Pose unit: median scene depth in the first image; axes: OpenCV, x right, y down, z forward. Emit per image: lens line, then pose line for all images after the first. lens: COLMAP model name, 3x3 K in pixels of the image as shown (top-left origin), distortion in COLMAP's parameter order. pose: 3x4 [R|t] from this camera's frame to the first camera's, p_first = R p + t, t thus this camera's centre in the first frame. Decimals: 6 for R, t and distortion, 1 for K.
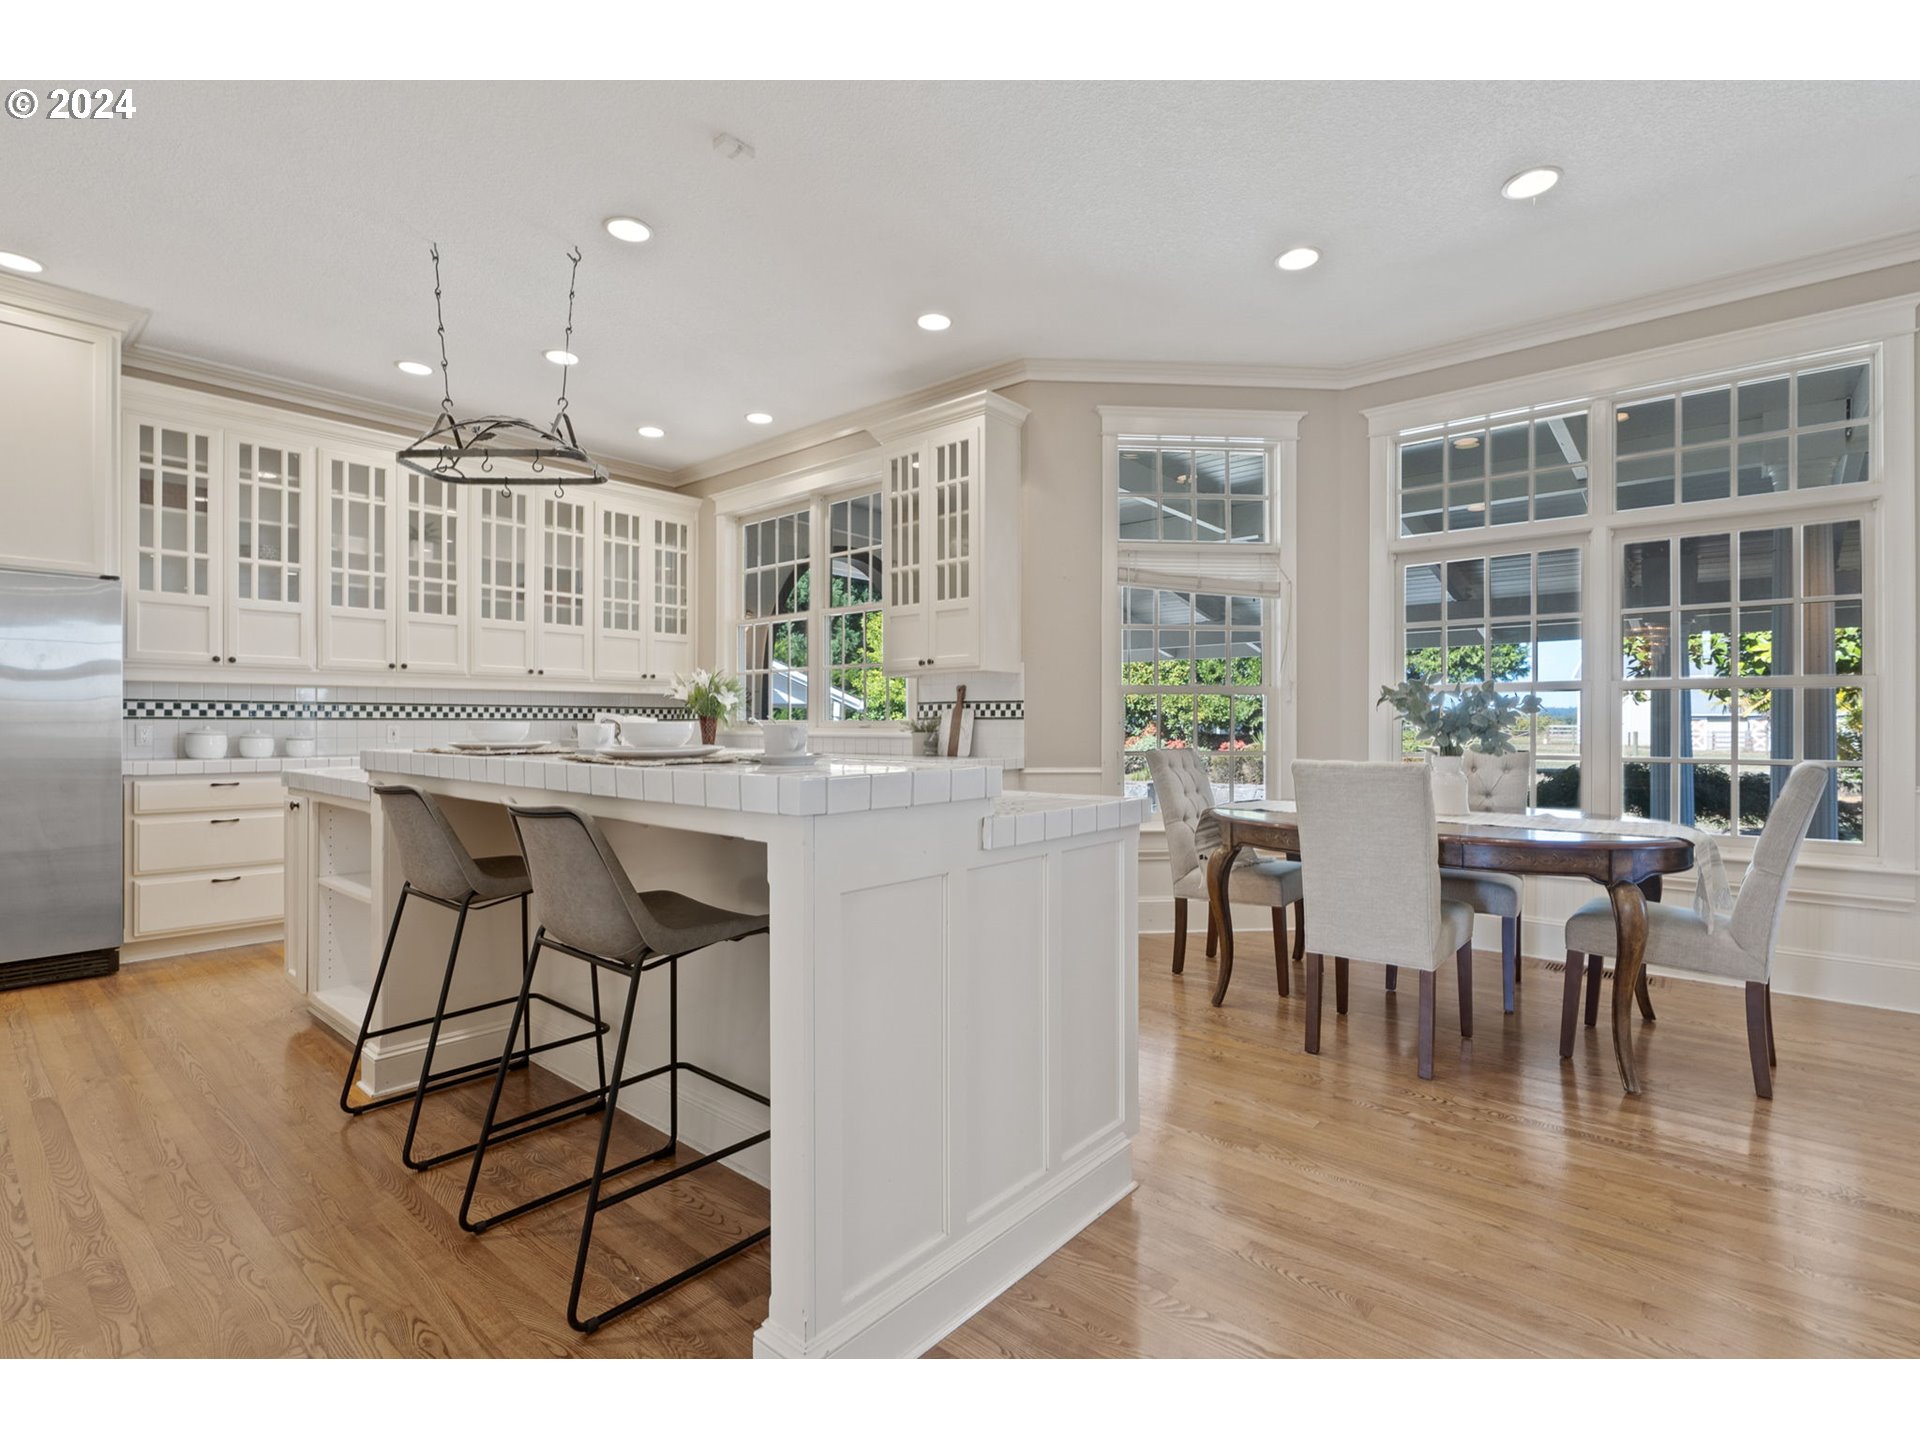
lens RADIAL K [[891.4, 0, 959.2], [0, 891.4, 719.0], [0, 0, 1]] dist [0.003019, 0.000128]
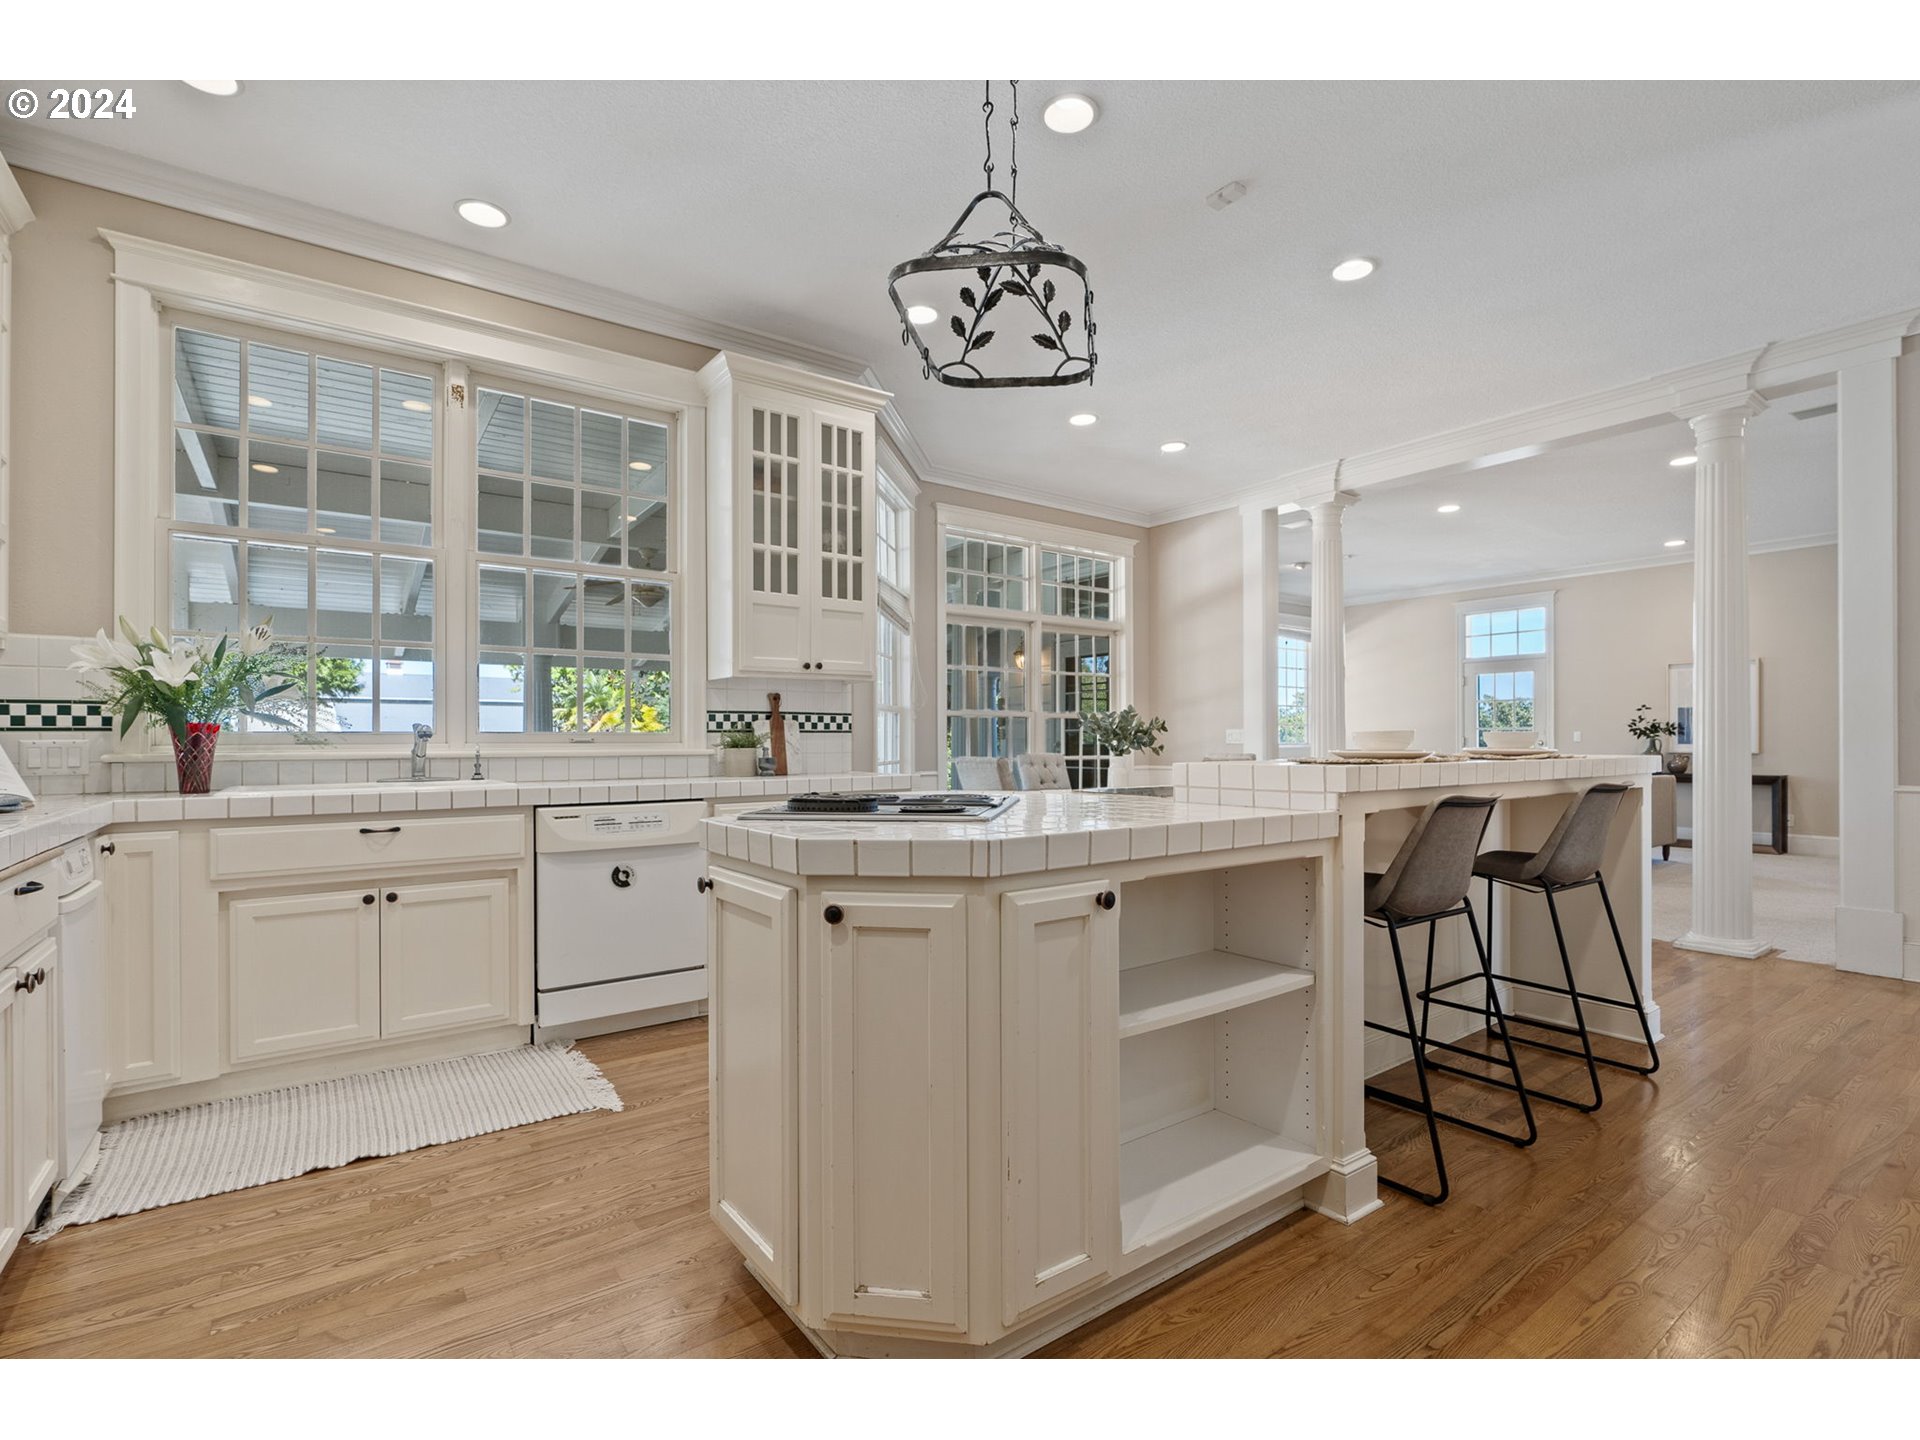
lens RADIAL K [[891.4, 0, 958.2], [0, 891.4, 732.4], [0, 0, 1]] dist [0.003019, 0.000128]
pose [[0.231485, 0.005220, 0.972824, -0.832260], [0.000447, 0.999985, -0.005473, 0.005440], [-0.972838, 0.001702, 0.231479, 0.652740]]
